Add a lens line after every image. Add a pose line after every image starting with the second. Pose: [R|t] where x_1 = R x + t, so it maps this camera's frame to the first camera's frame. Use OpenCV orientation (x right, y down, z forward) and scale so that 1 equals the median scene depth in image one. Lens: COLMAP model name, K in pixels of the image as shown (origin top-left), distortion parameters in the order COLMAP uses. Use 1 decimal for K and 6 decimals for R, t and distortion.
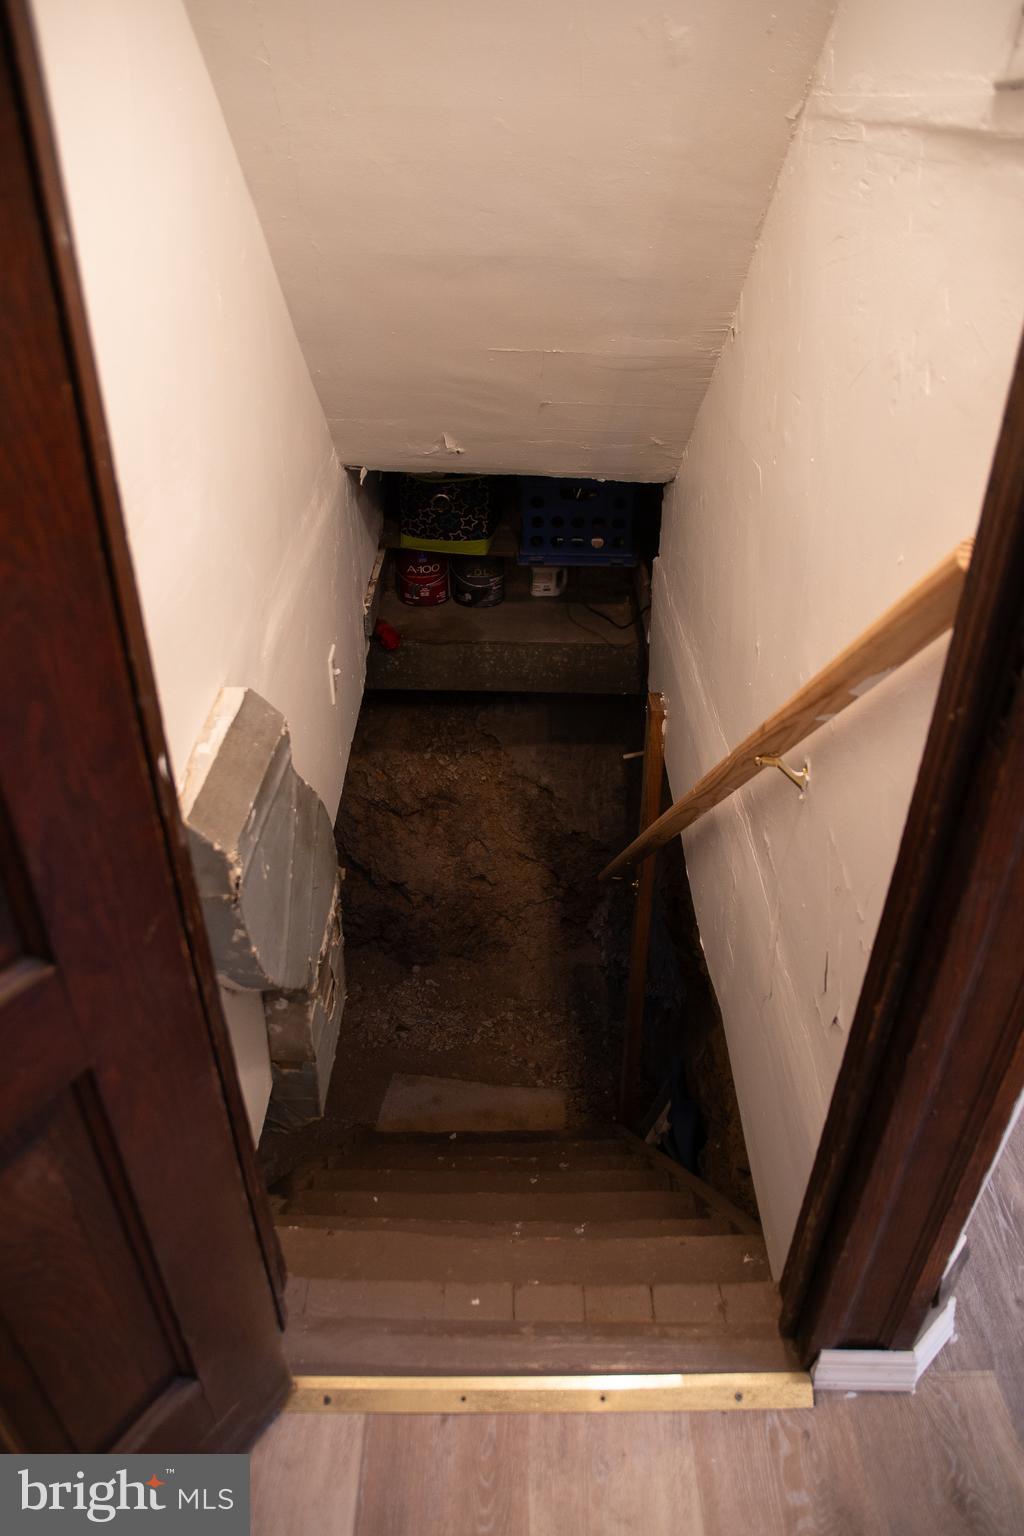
lens RADIAL K [[1046.2, 0, 512.0], [0, 1046.2, 768.0], [0, 0, 1]] dist [-0.085821, 0.002327]
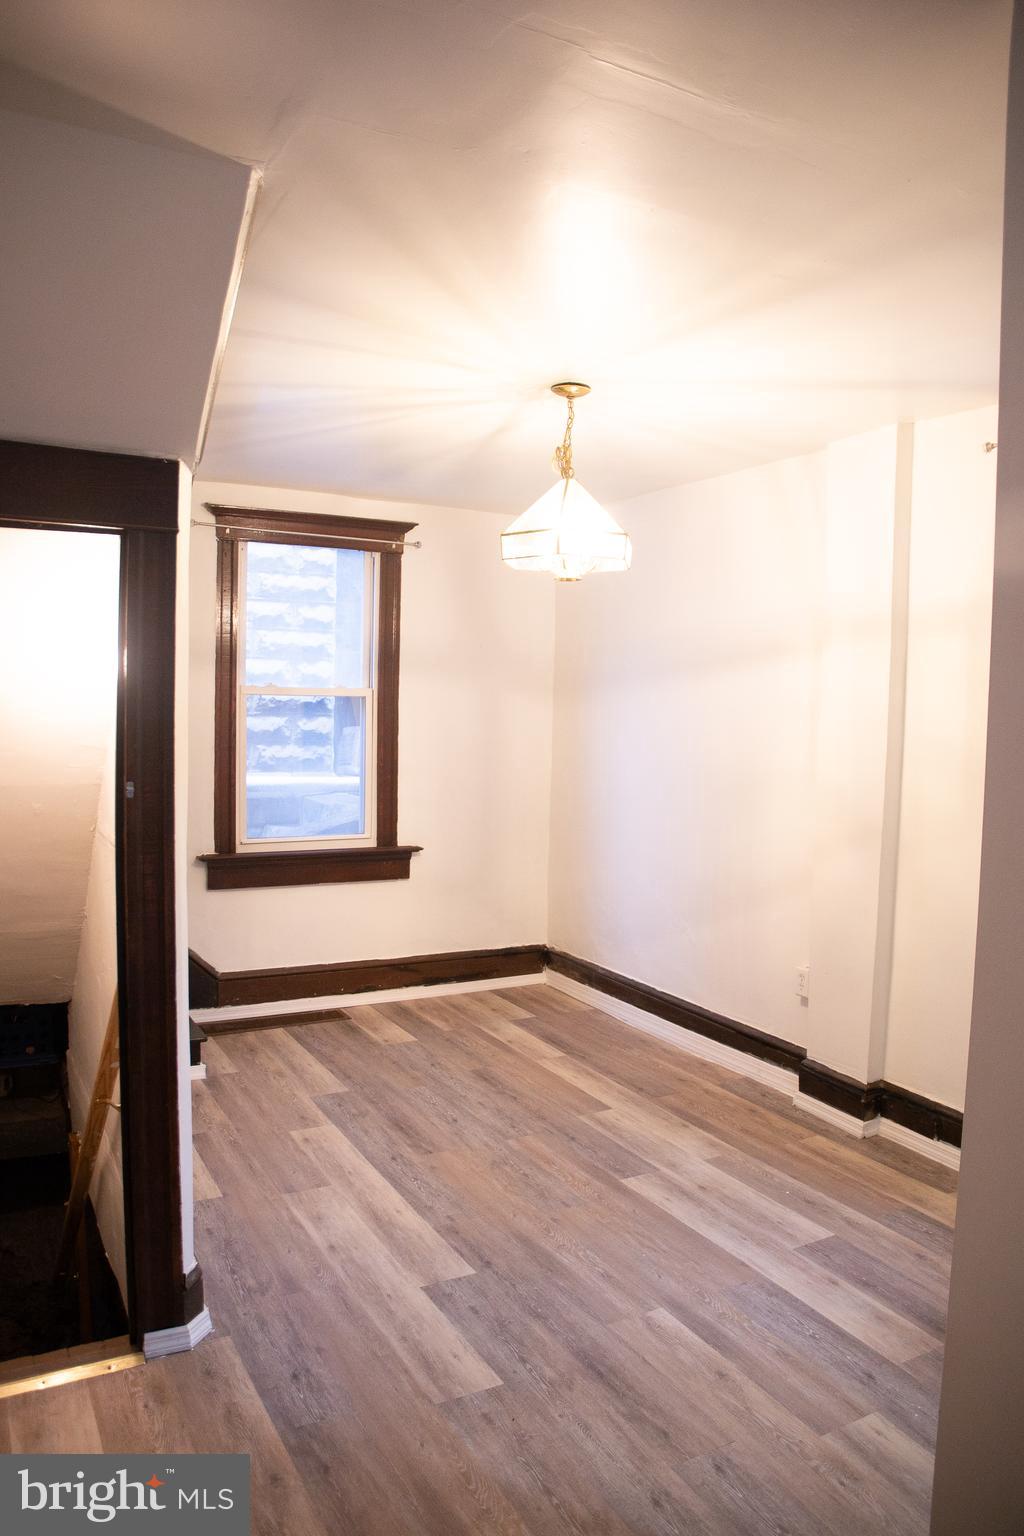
lens RADIAL K [[1046.2, 0, 512.0], [0, 1046.2, 768.0], [0, 0, 1]] dist [-0.085821, 0.002327]
pose [[0.877311, -0.014532, 0.479703, -0.013851], [0.256540, 0.858953, -0.443155, 0.376350], [-0.405603, 0.511848, 0.757297, -0.880846]]
